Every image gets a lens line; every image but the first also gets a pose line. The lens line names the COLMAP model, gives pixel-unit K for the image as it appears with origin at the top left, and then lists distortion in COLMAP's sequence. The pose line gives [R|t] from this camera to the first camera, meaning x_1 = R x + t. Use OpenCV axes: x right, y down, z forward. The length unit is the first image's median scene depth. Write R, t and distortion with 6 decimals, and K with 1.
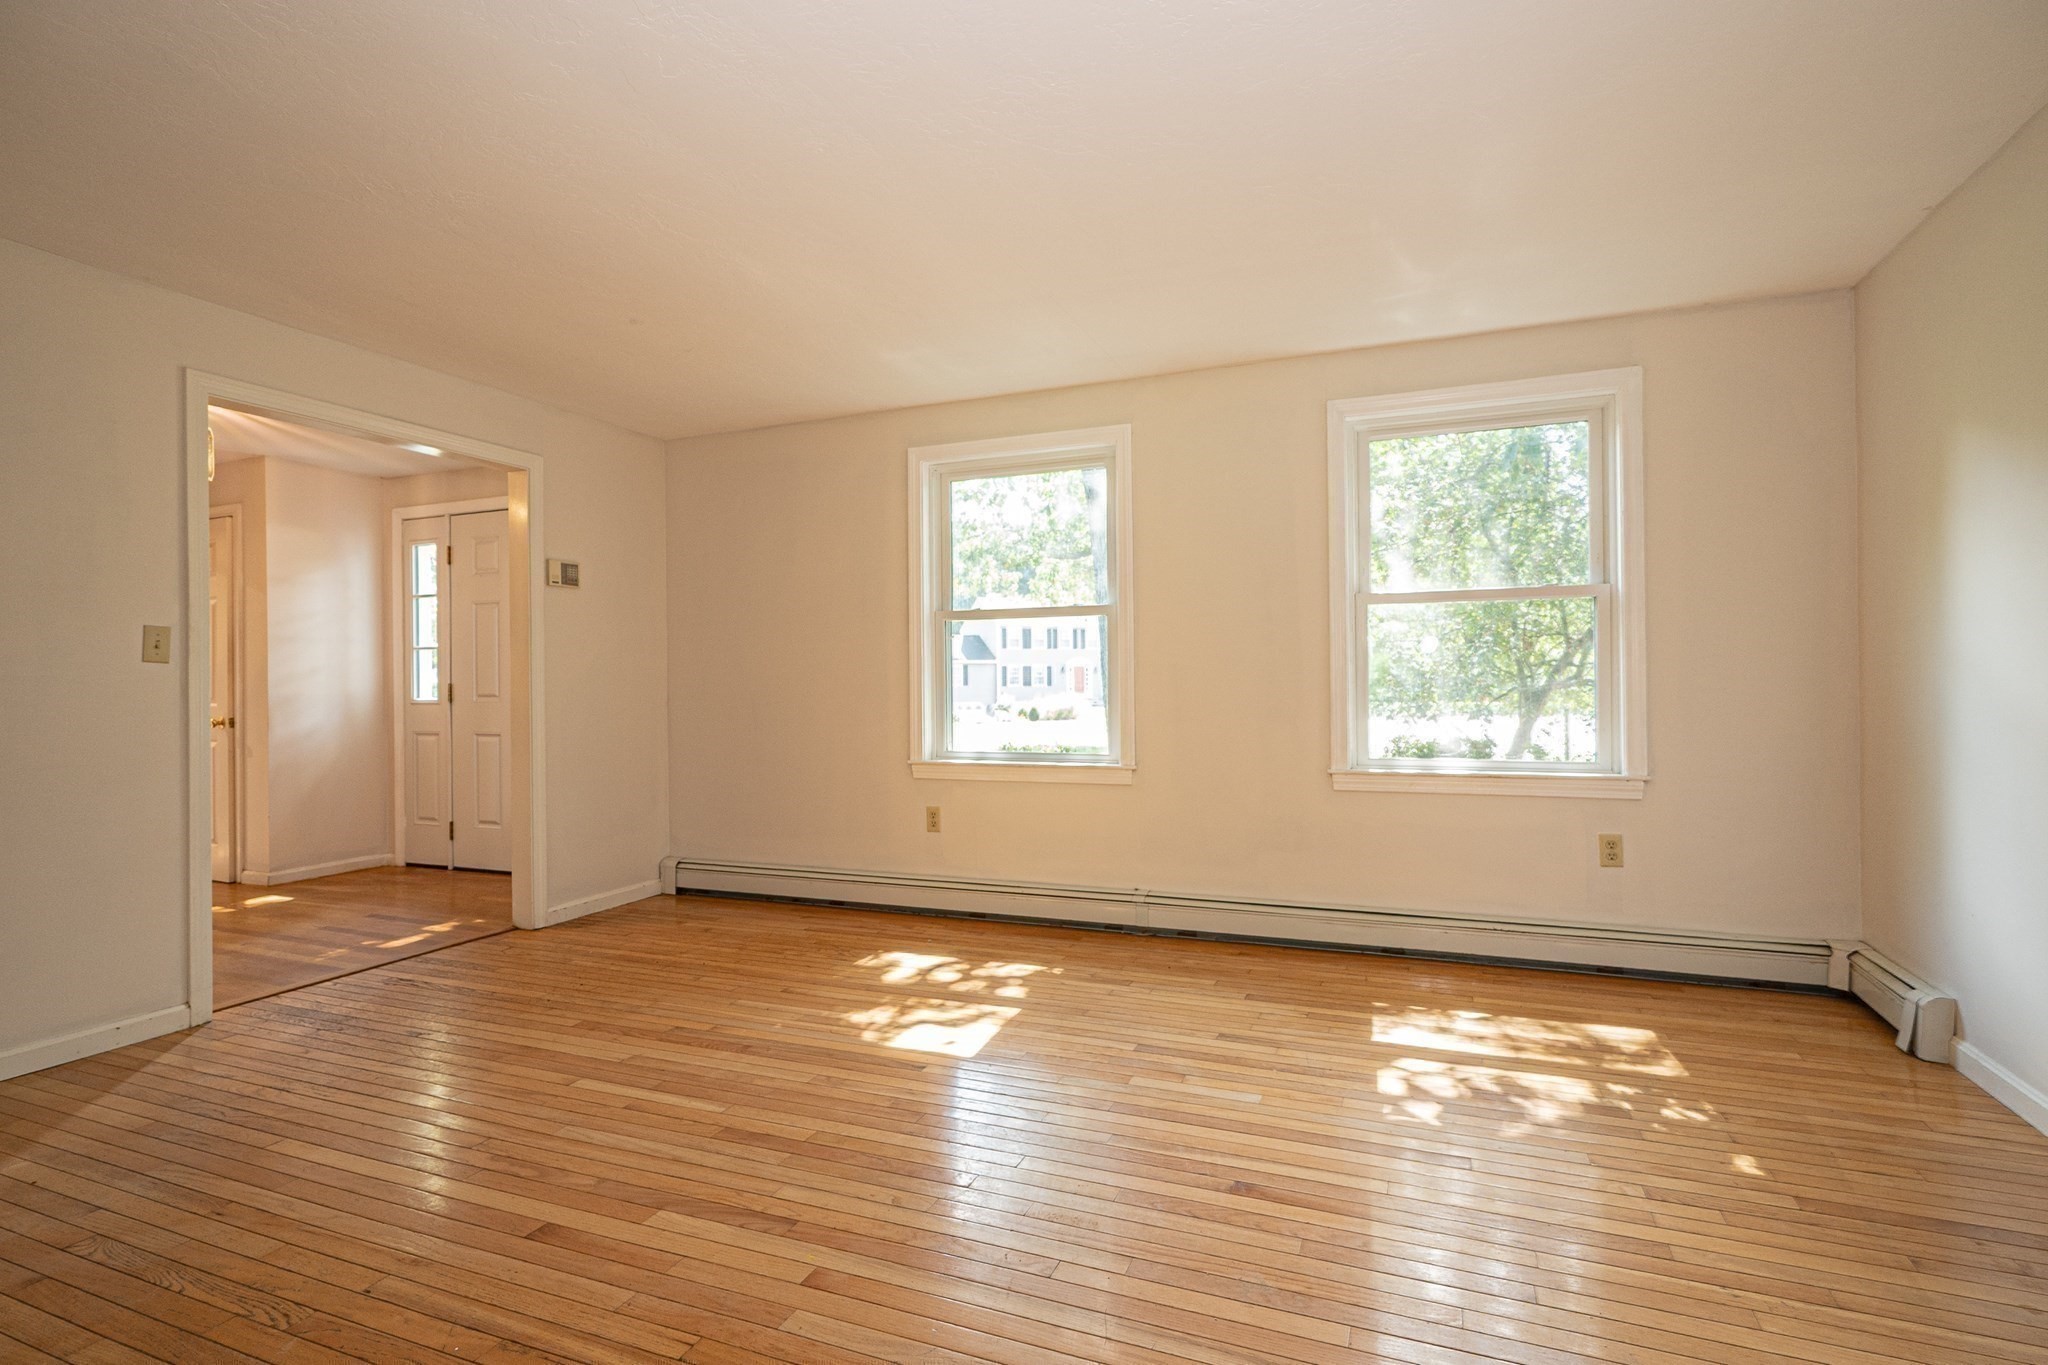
lens RADIAL K [[1021.8, 0, 1013.2], [0, 1021.8, 688.4], [0, 0, 1]] dist [0.001555, 0.001948]
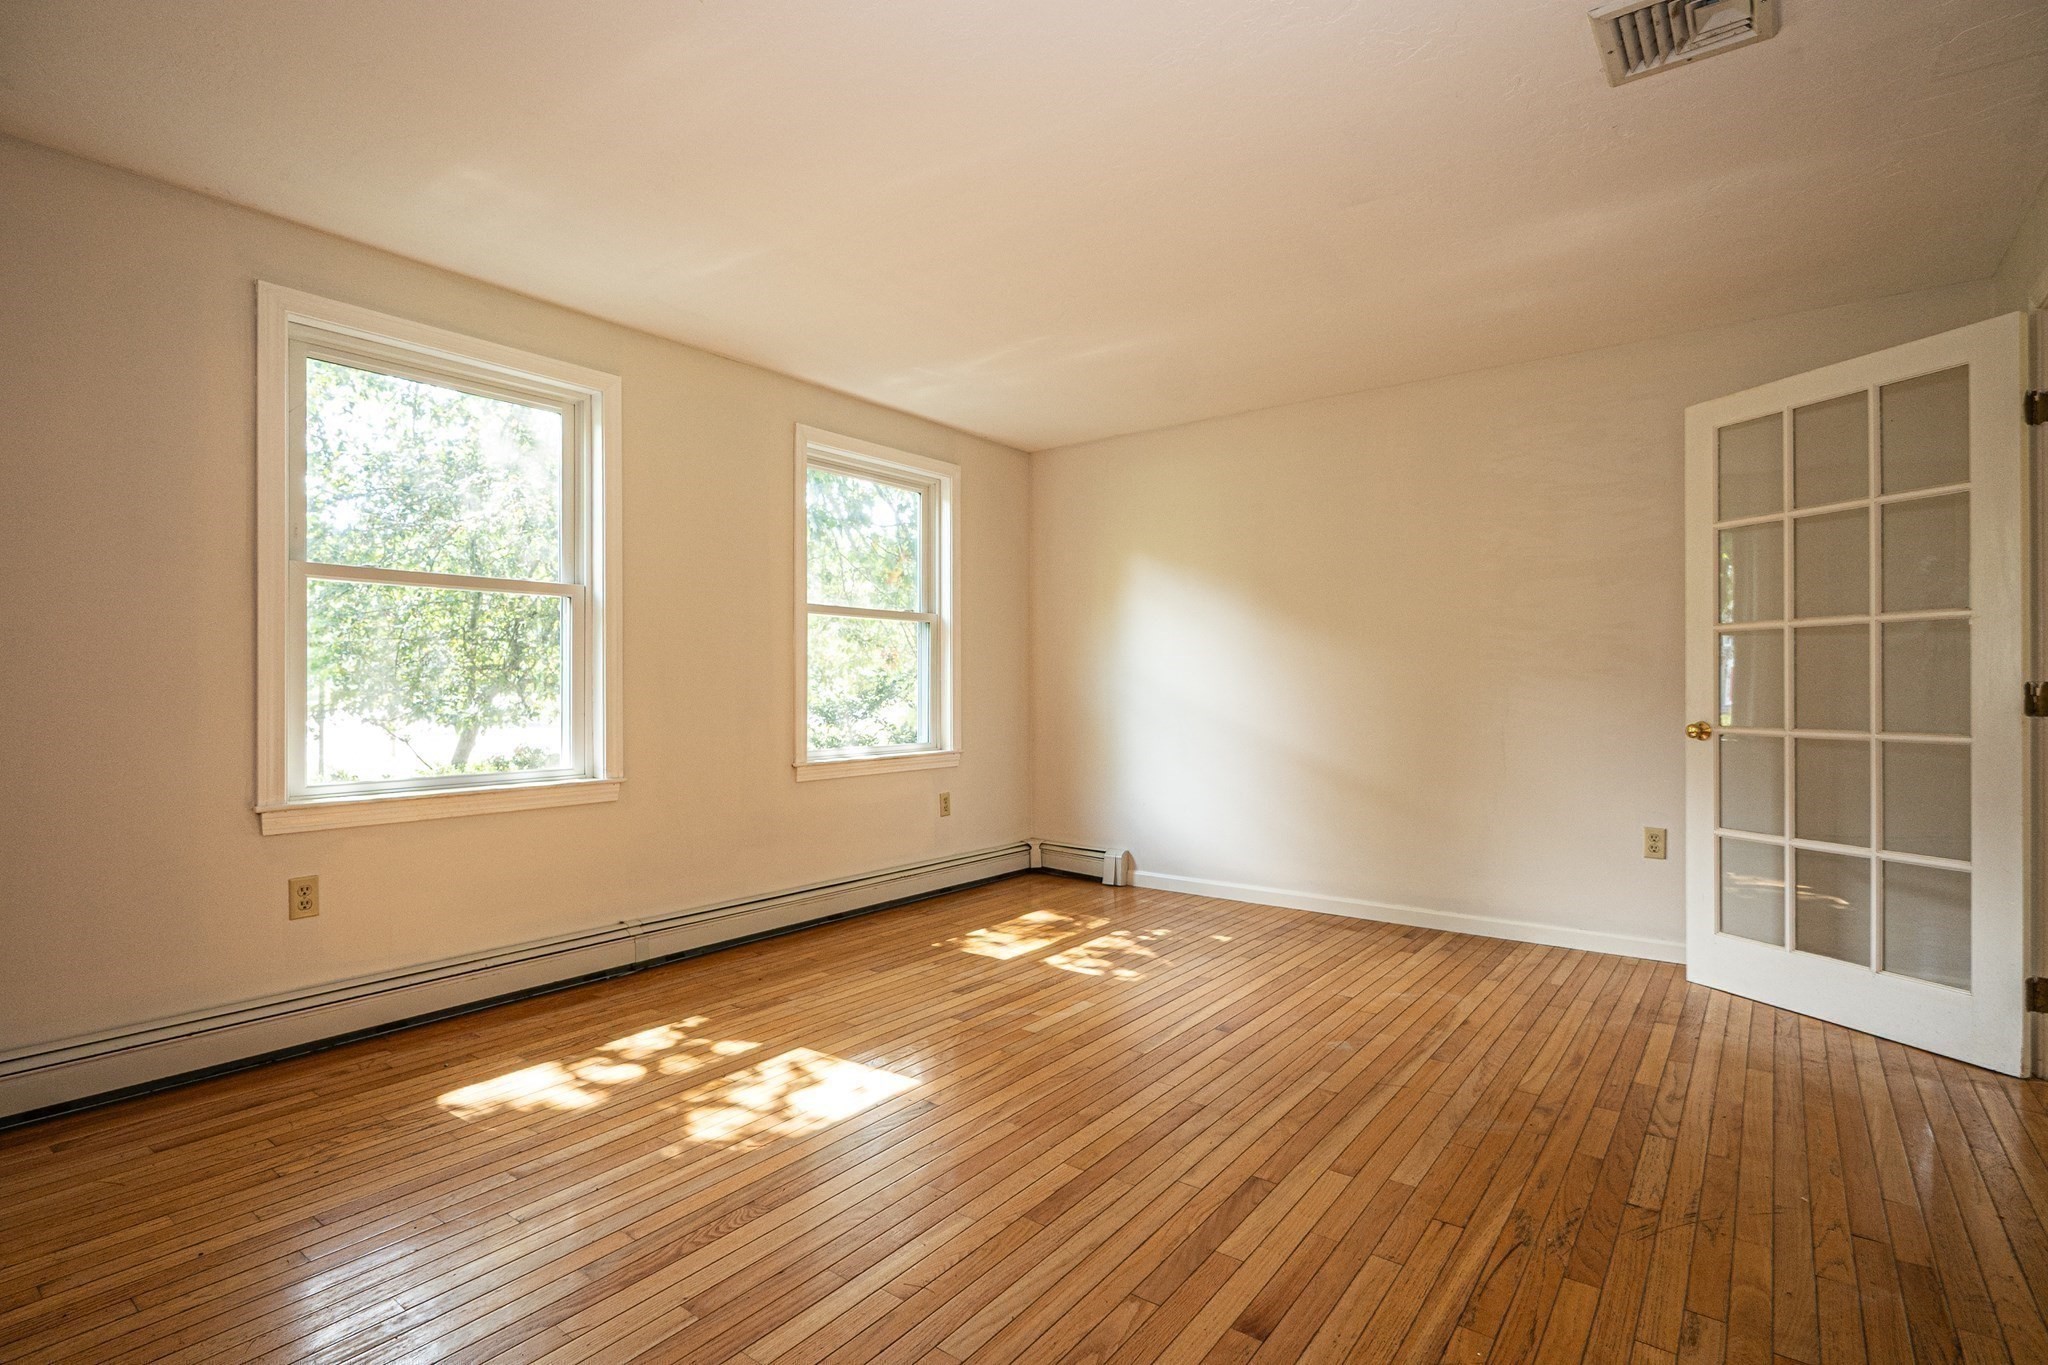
lens RADIAL K [[1021.8, 0, 1029.3], [0, 1021.8, 679.8], [0, 0, 1]] dist [0.001555, 0.001948]
pose [[0.229851, 0.013714, 0.973129, -0.777863], [0.001375, 0.999895, -0.014416, 0.008223], [-0.973225, 0.004652, 0.229808, 0.578752]]
